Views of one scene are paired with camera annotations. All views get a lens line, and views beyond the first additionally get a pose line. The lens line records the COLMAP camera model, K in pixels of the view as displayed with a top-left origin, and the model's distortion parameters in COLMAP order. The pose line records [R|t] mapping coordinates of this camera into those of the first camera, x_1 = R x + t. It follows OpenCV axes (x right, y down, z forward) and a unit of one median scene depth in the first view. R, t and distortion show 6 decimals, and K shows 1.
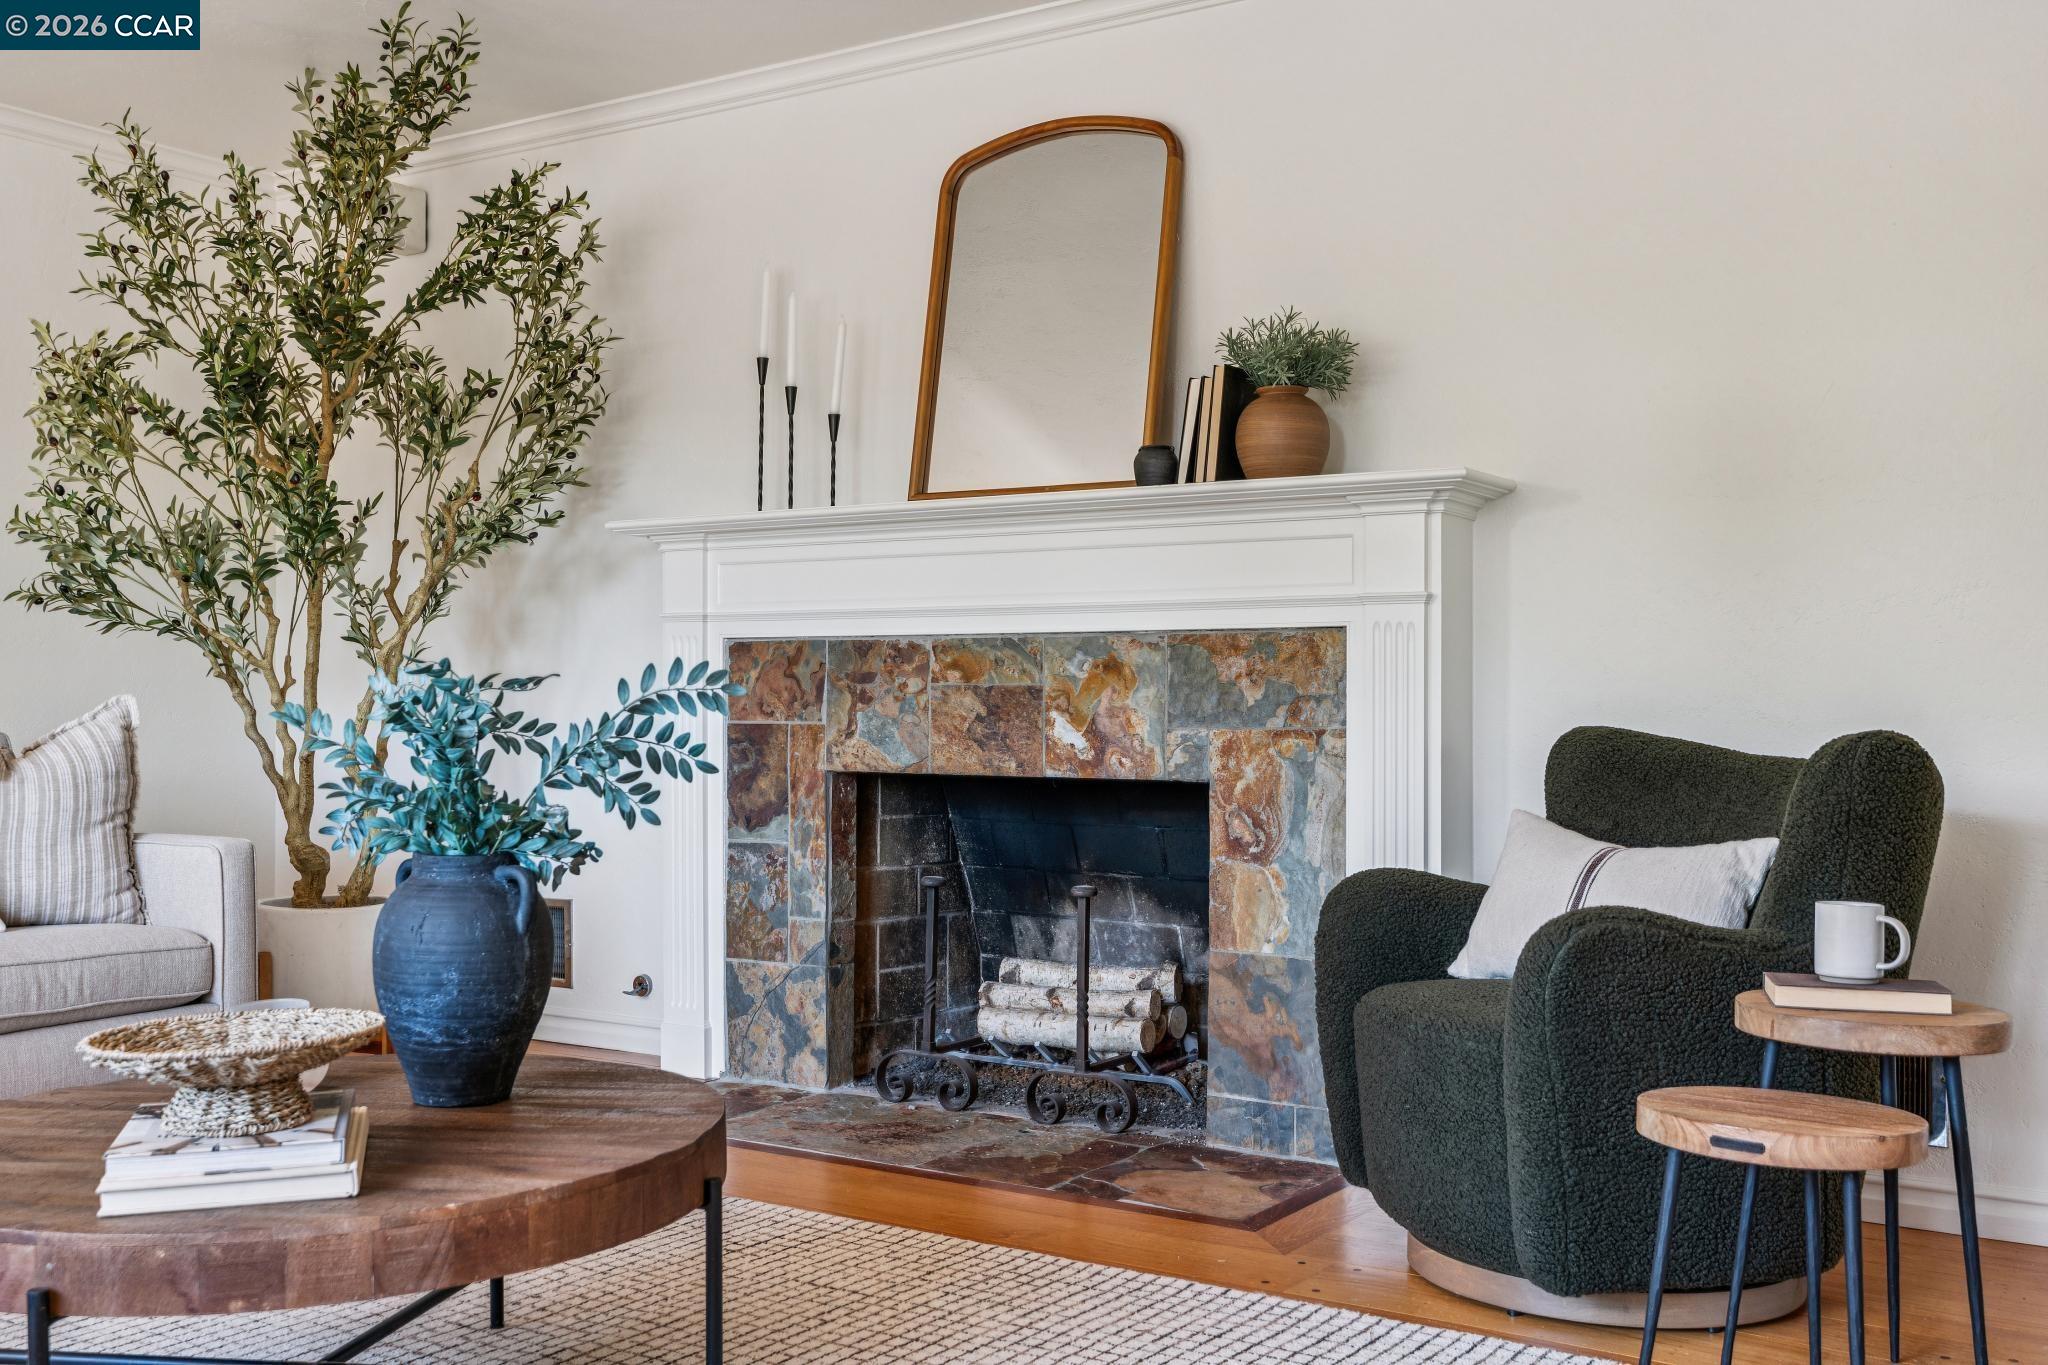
lens RADIAL K [[2008.0, 0, 1024.0], [0, 2008.0, 682.5], [0, 0, 1]] dist [0.008494, 0.001518]
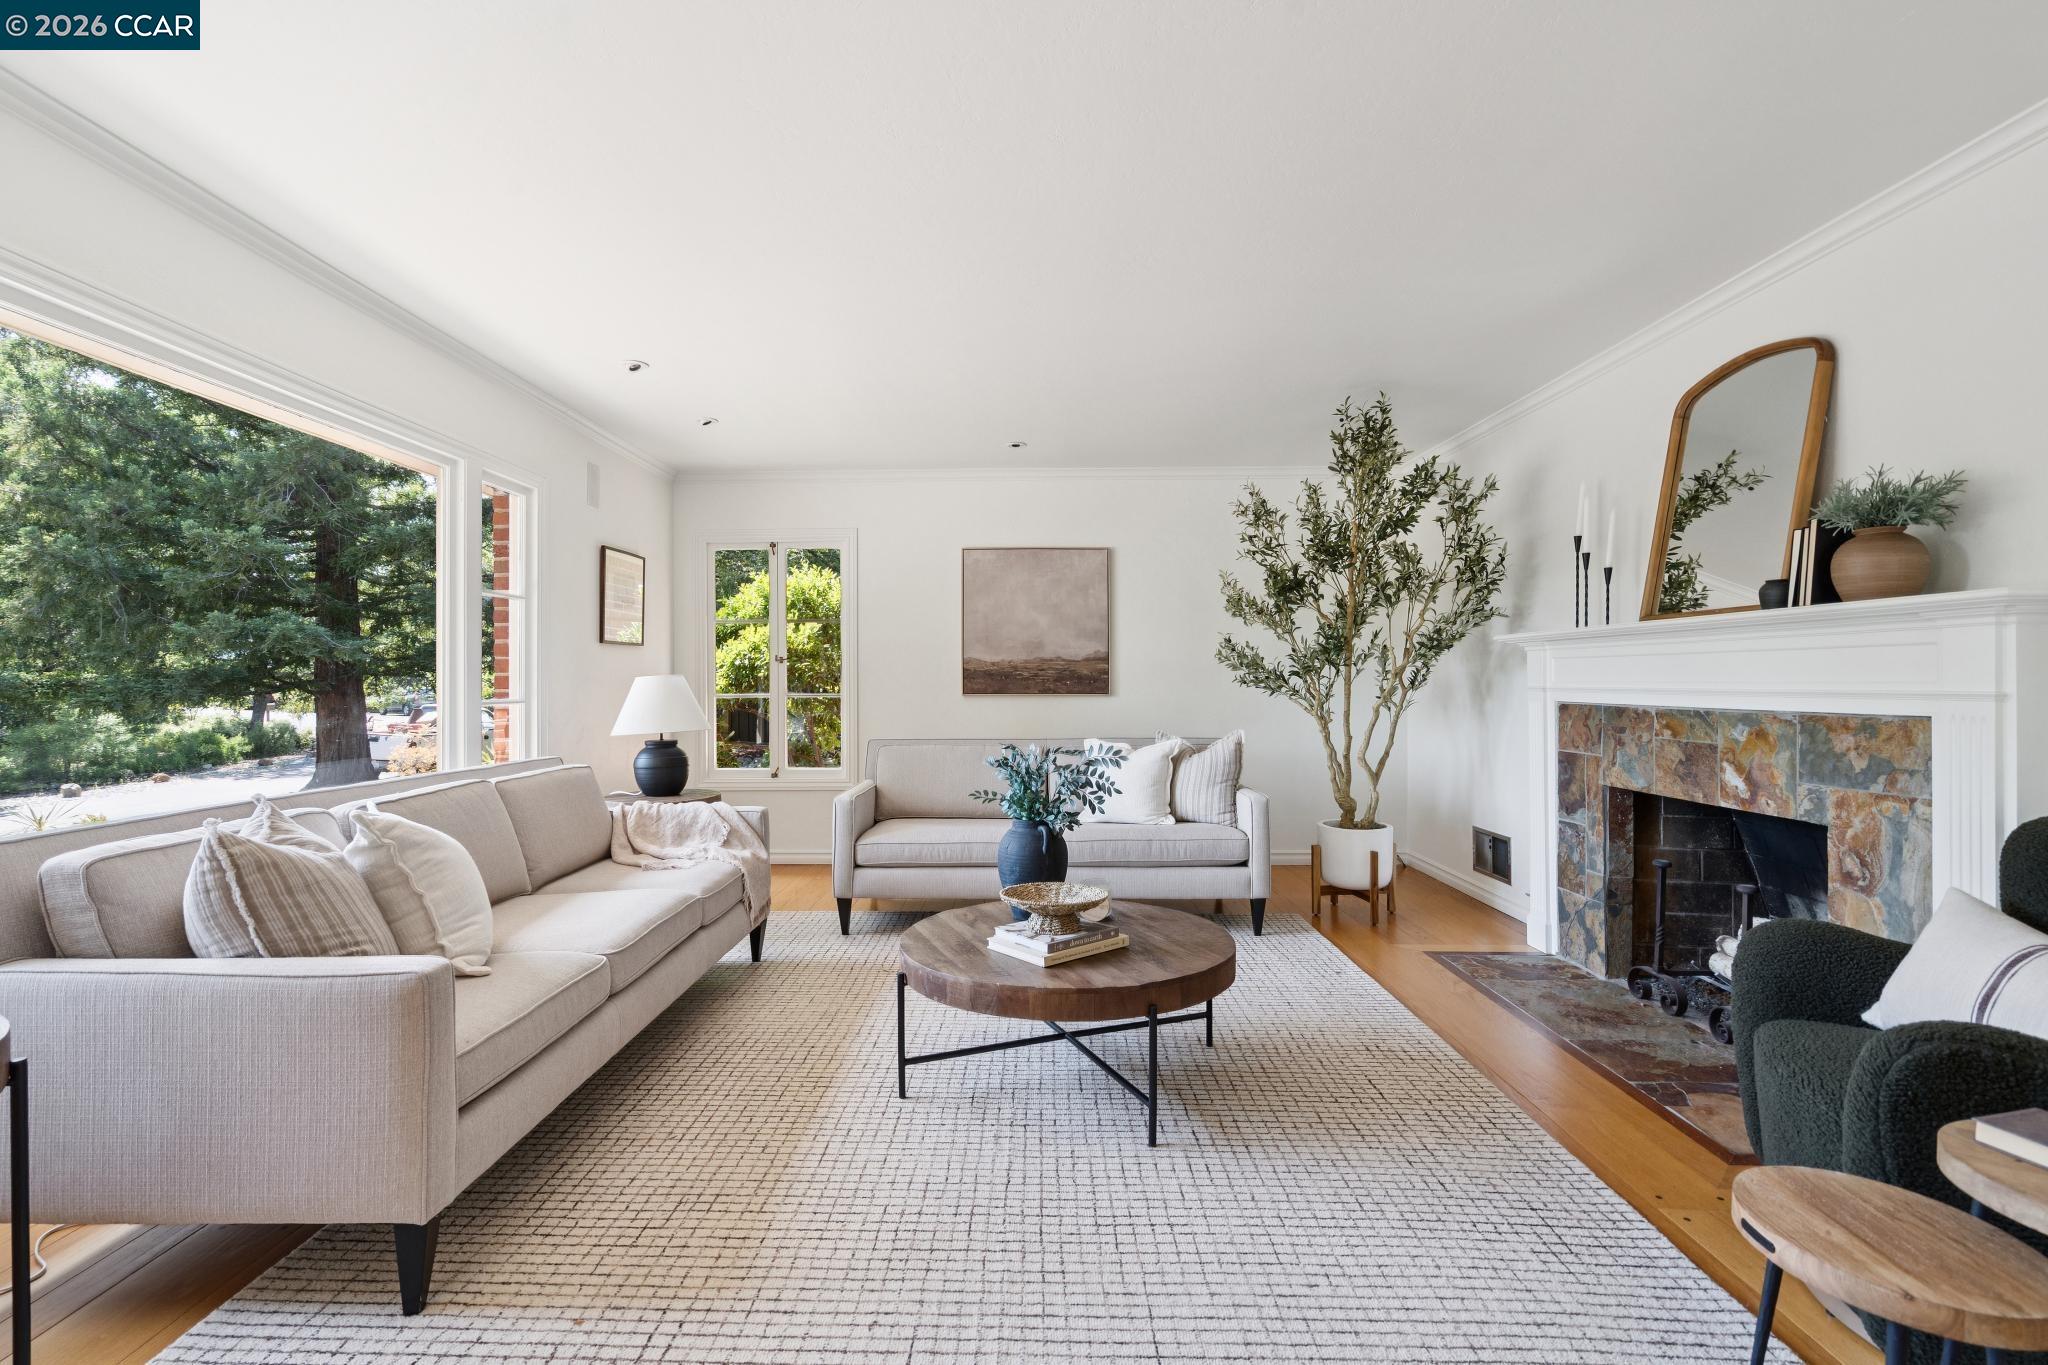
lens RADIAL K [[938.1, 0, 1024.0], [0, 938.1, 682.5], [0, 0, 1]] dist [0.057483, -0.021991]
pose [[0.532798, -0.003570, -0.846235, 0.336598], [0.014863, 0.999876, 0.005140, -0.055214], [0.846112, -0.015316, 0.532785, 0.193183]]
